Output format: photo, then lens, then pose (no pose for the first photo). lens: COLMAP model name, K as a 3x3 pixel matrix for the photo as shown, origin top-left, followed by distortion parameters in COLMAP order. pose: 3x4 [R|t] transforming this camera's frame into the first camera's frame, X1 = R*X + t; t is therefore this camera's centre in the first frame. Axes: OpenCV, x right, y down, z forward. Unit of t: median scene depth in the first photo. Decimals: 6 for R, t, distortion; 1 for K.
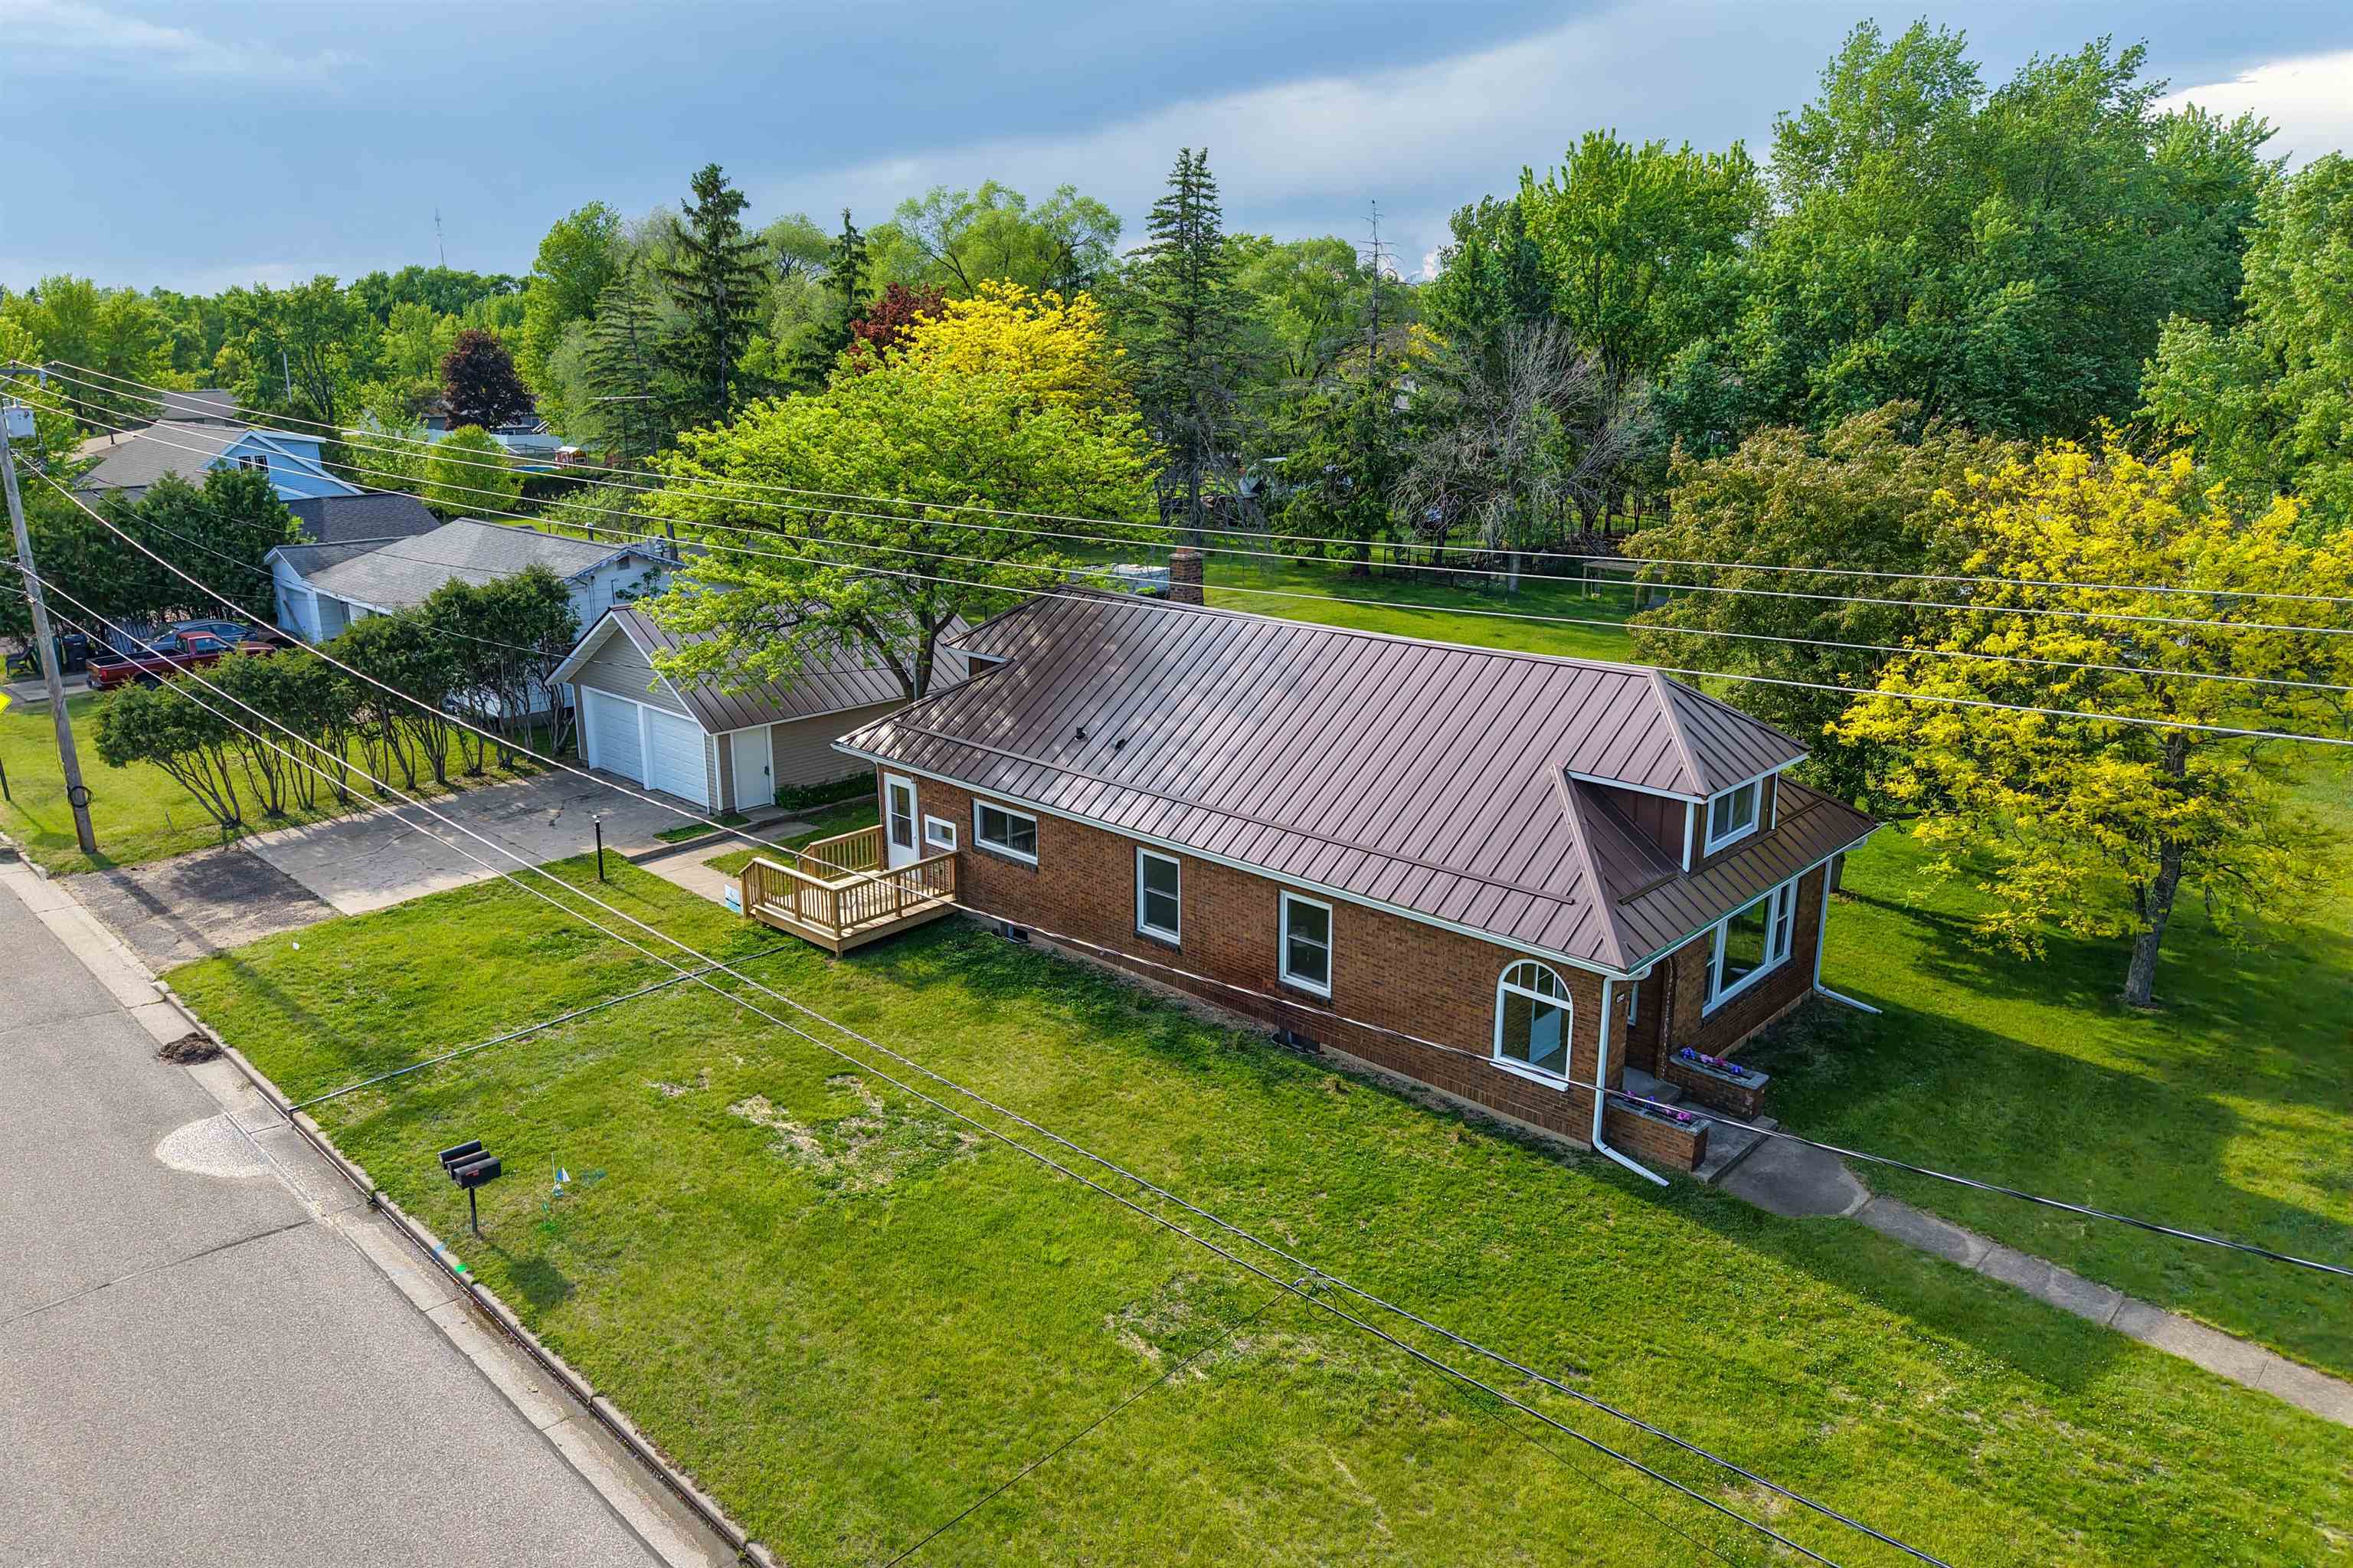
lens RADIAL K [[1583.5, 0, 1173.3], [0, 1583.5, 770.3], [0, 0, 1]] dist [0.020143, -0.009809]
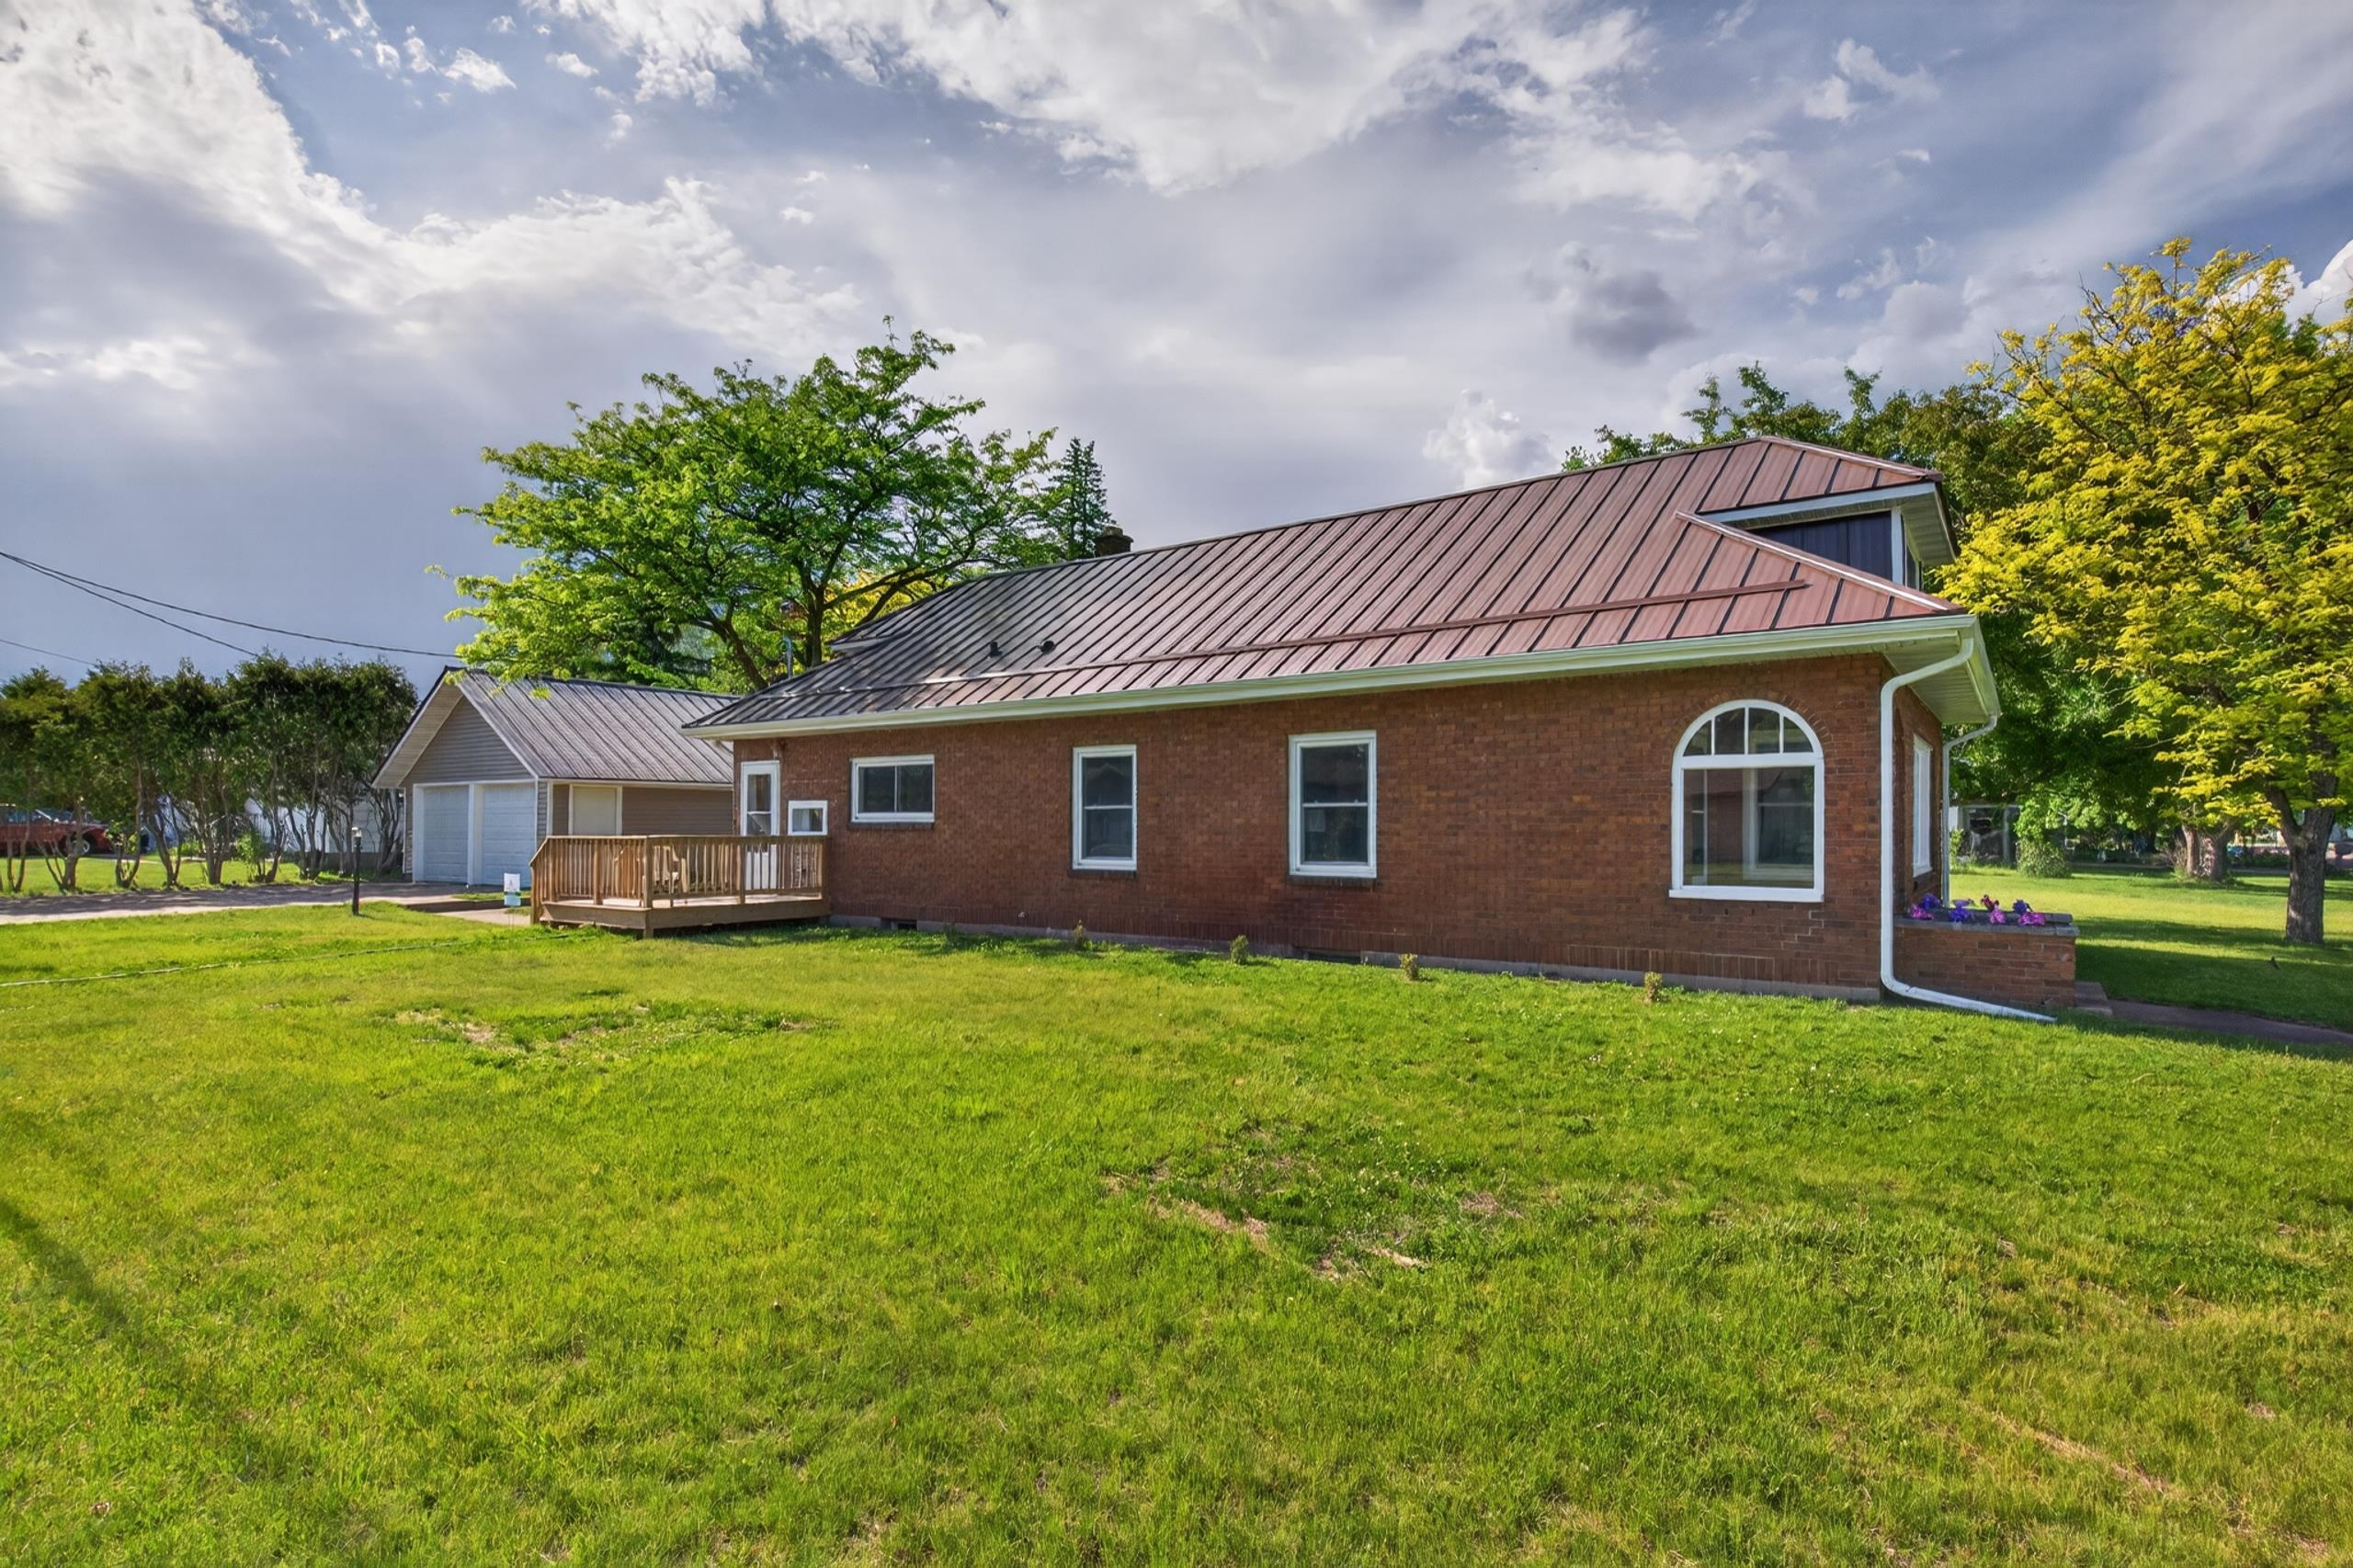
lens RADIAL K [[1207.7, 0, 1180.8], [0, 1207.7, 797.0], [0, 0, 1]] dist [-0.003325, -0.000536]
pose [[0.992964, 0.001127, 0.118410, -0.037594], [0.031701, 0.960924, -0.274990, 0.214481], [-0.114093, 0.276809, 0.954128, 0.441232]]
